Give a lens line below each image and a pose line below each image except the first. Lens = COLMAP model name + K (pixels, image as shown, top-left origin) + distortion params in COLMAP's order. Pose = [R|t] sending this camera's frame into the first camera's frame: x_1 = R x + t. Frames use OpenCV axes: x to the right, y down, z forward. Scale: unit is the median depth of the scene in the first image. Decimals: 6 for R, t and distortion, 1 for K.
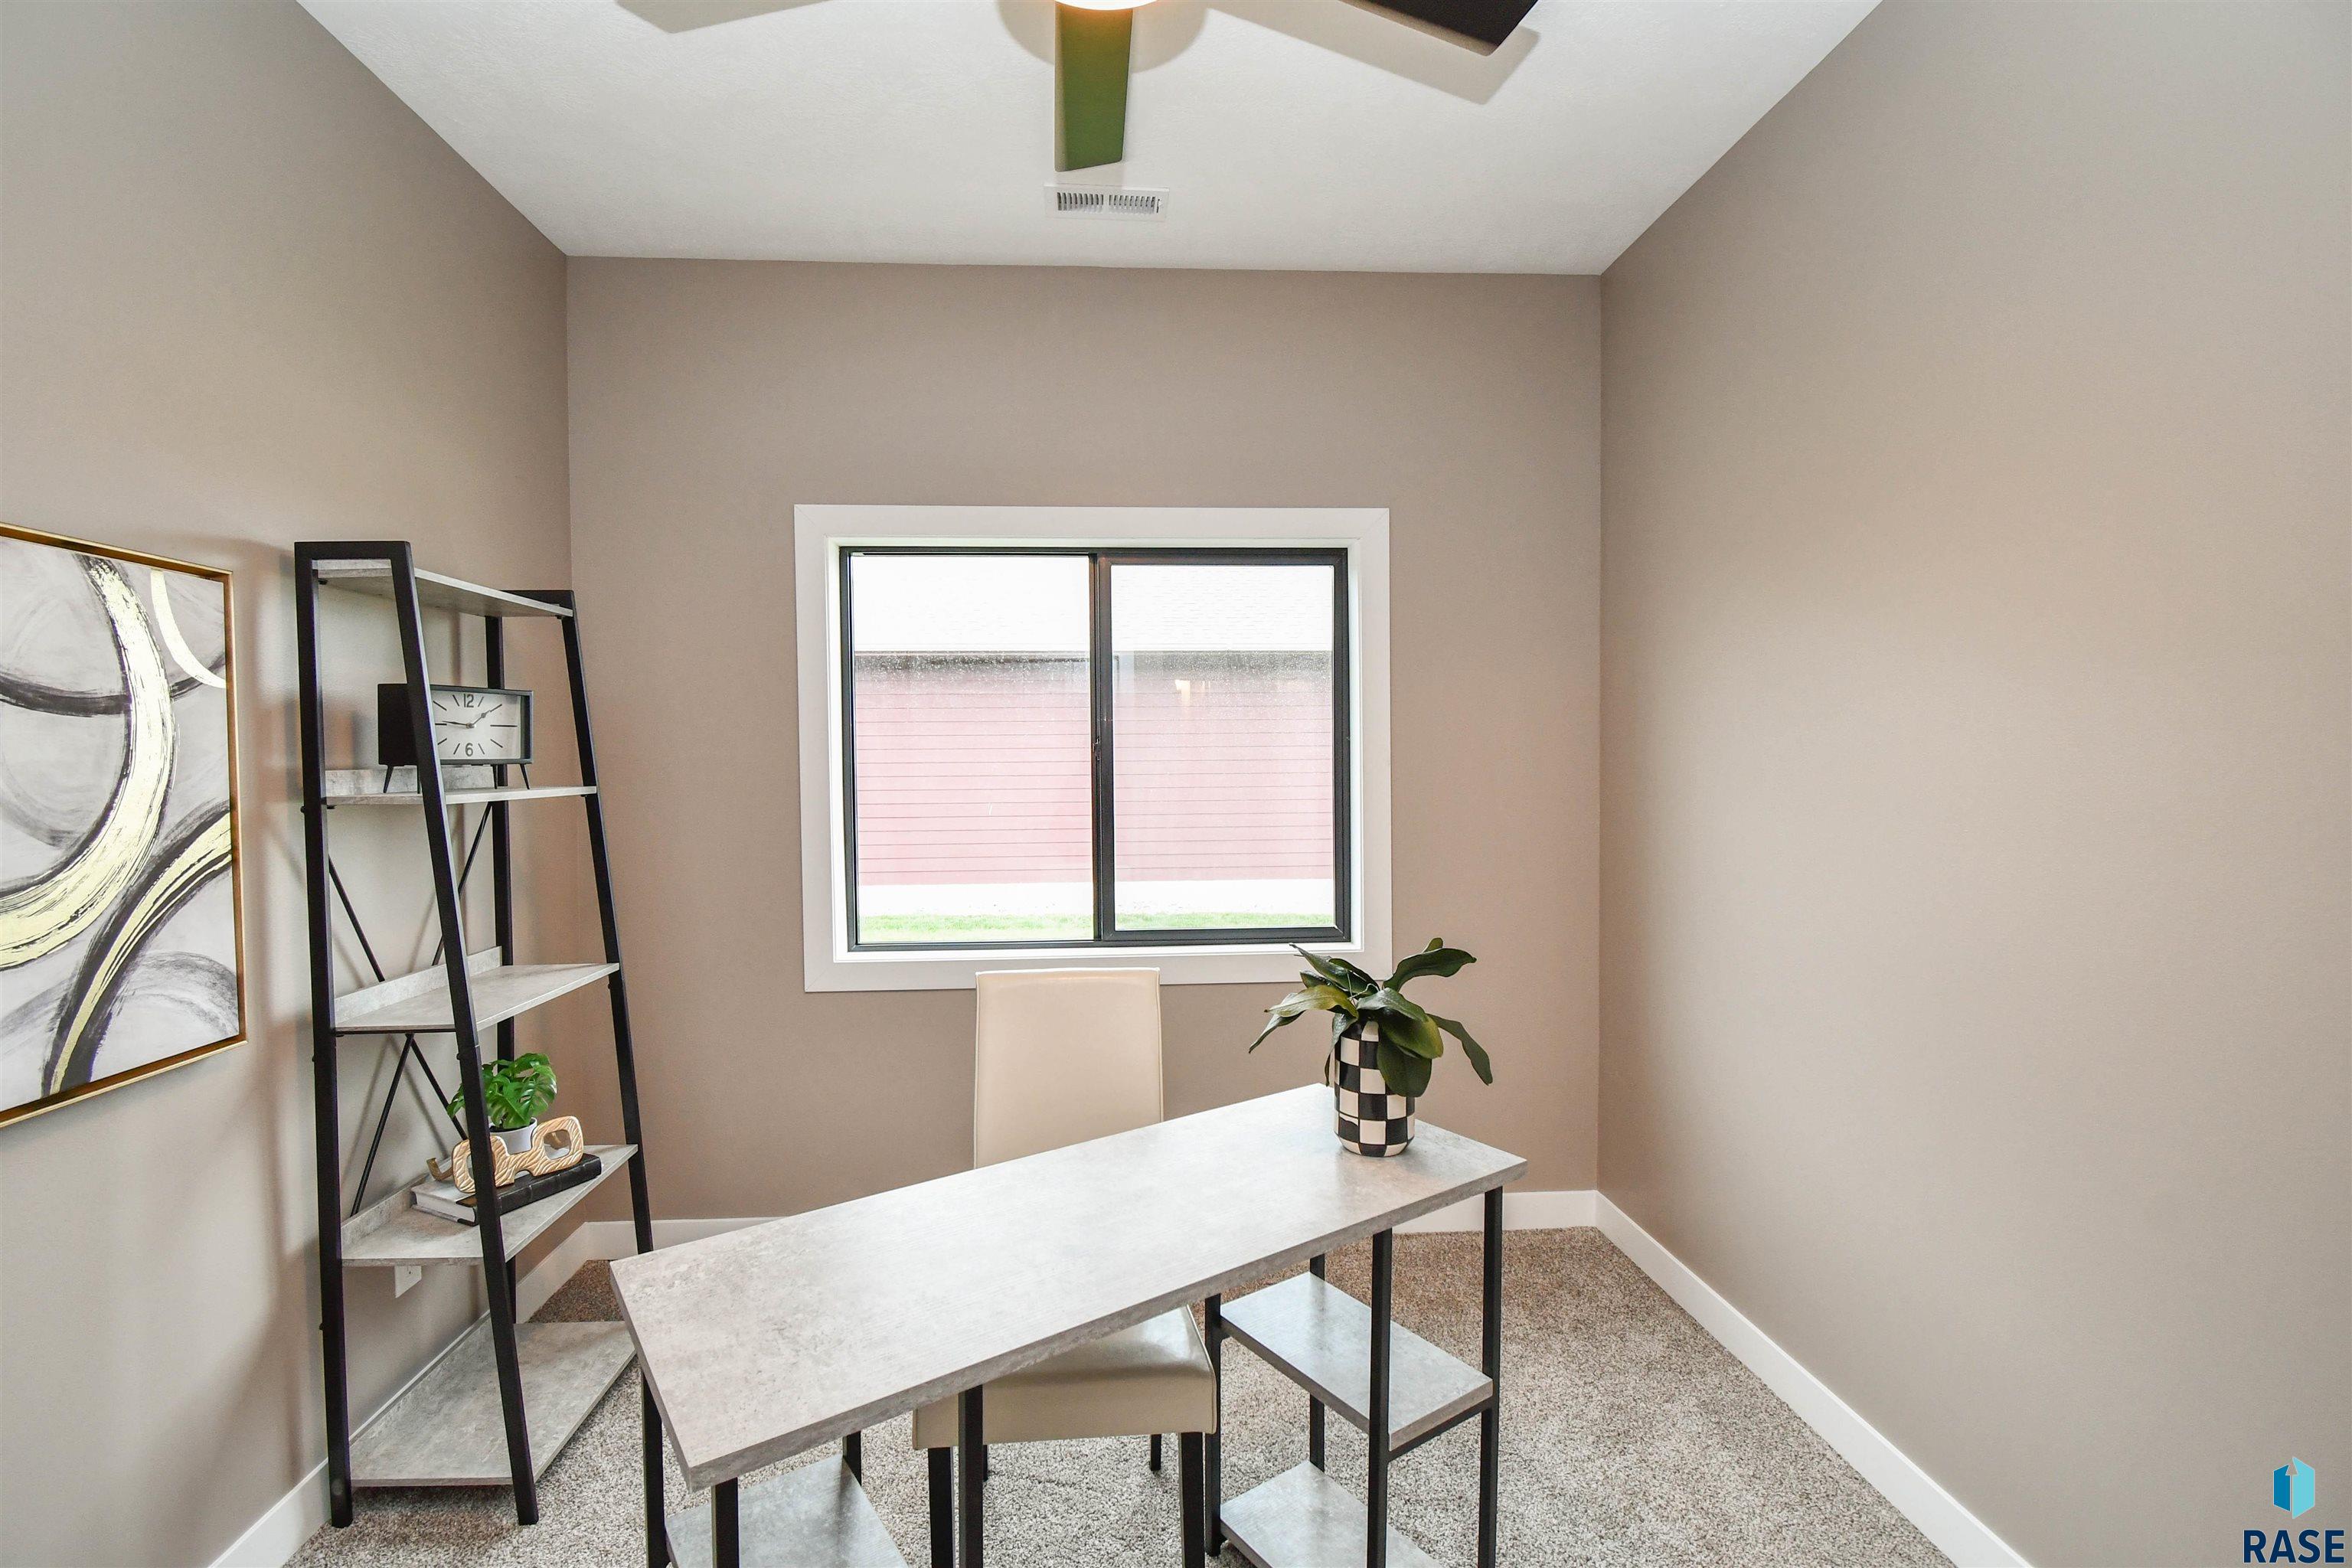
lens RADIAL K [[1053.5, 0, 1162.4], [0, 1053.5, 788.4], [0, 0, 1]] dist [0.019172, -0.023878]
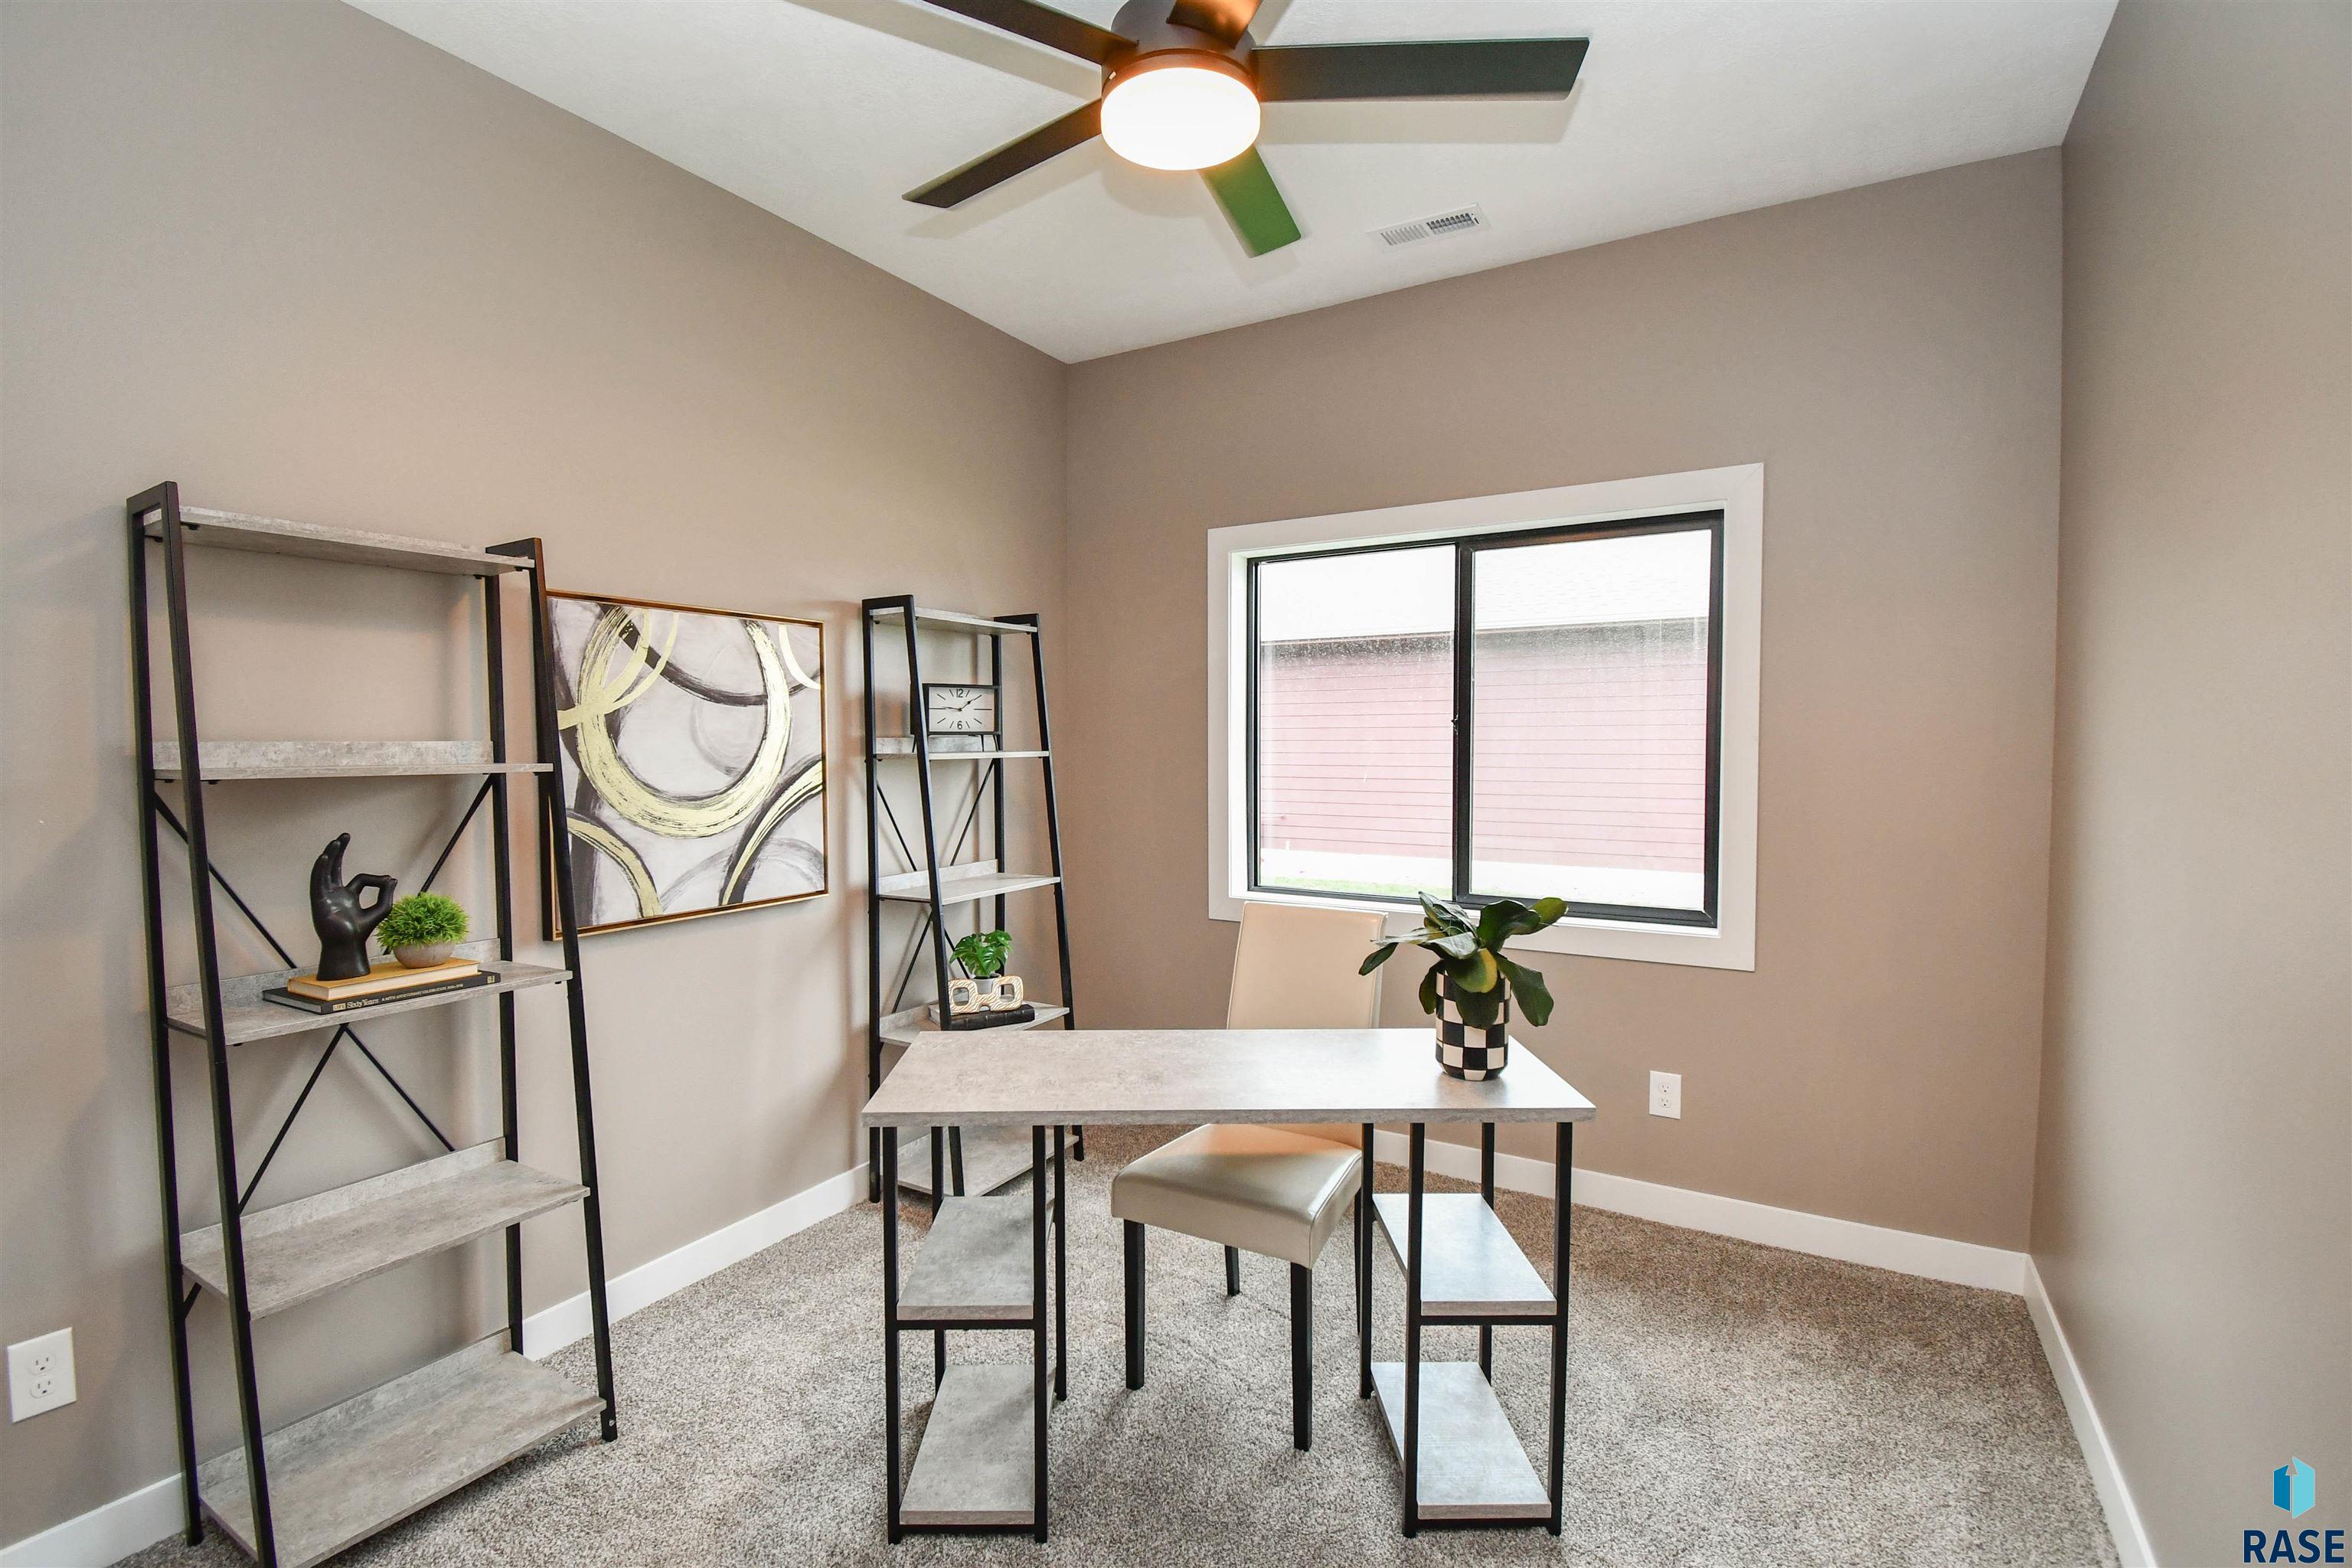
lens RADIAL K [[1053.5, 0, 1162.4], [0, 1053.5, 788.4], [0, 0, 1]] dist [0.019172, -0.023878]
pose [[0.825823, 0.030626, -0.563097, 0.548608], [-0.019601, 0.999480, 0.025614, 0.012103], [0.563588, -0.010116, 0.825994, -0.114057]]
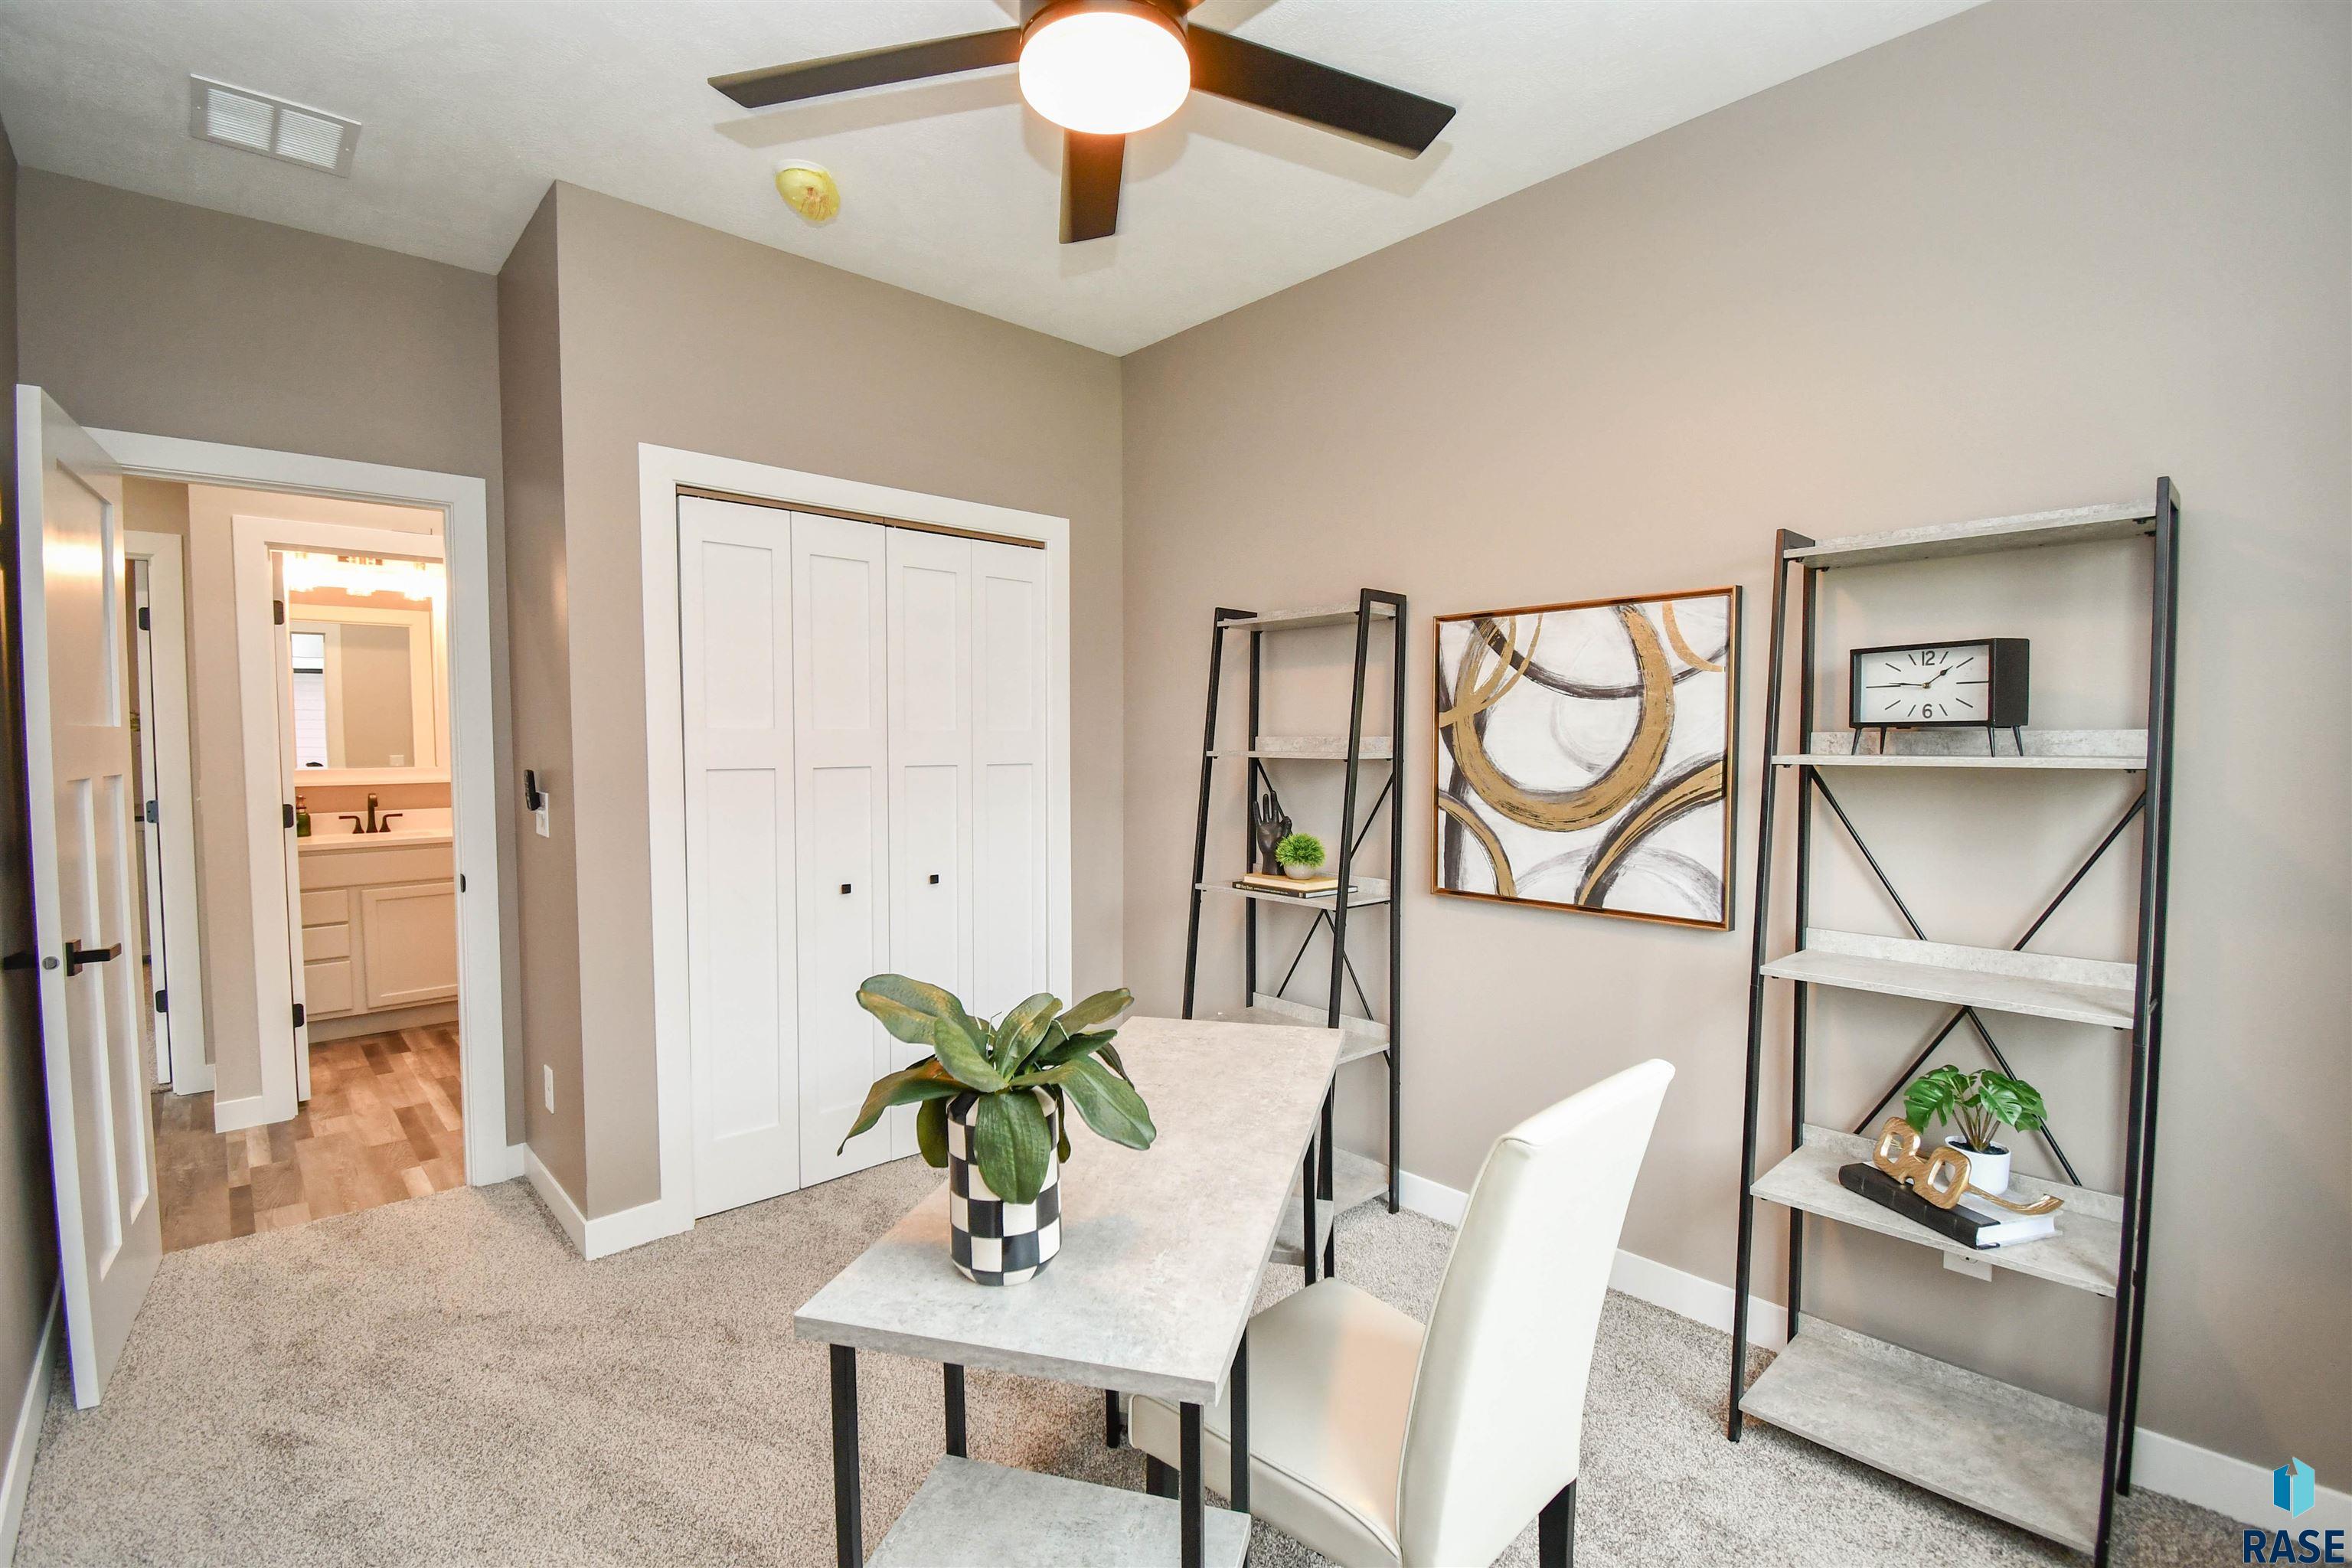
lens RADIAL K [[1053.5, 0, 1162.4], [0, 1053.5, 788.4], [0, 0, 1]] dist [0.019172, -0.023878]
pose [[-0.776341, 0.042255, -0.628895, 0.559243], [-0.008059, 0.997003, 0.076937, -0.042969], [0.630262, 0.064797, -0.773674, 1.603057]]
